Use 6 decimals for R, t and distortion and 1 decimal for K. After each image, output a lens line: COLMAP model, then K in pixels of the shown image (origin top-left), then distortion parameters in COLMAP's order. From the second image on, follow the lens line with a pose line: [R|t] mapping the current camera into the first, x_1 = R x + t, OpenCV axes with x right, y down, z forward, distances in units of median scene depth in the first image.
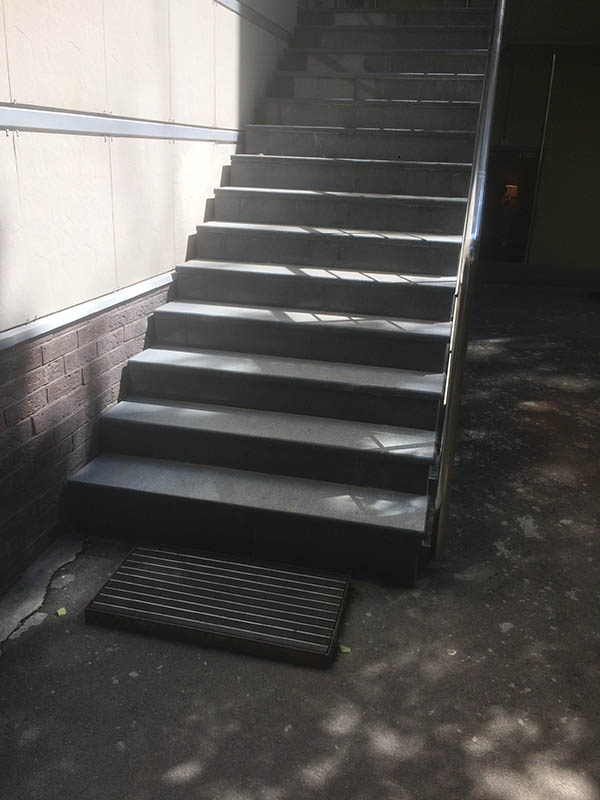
lens RADIAL K [[714.8, 0, 325.8], [0, 714.8, 390.5], [0, 0, 1]] dist [0.096958, -0.092374]
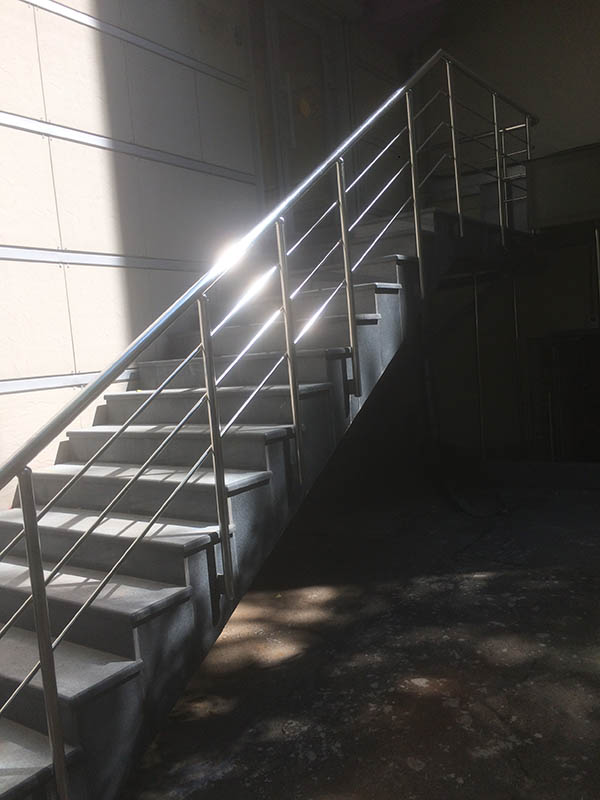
lens RADIAL K [[714.8, 0, 288.7], [0, 714.8, 375.7], [0, 0, 1]] dist [0.096958, -0.092374]
pose [[0.911356, -0.094228, -0.400689, 0.491597], [-0.017596, 0.963637, -0.266634, -0.084136], [0.411243, 0.250049, 0.876558, 0.206091]]
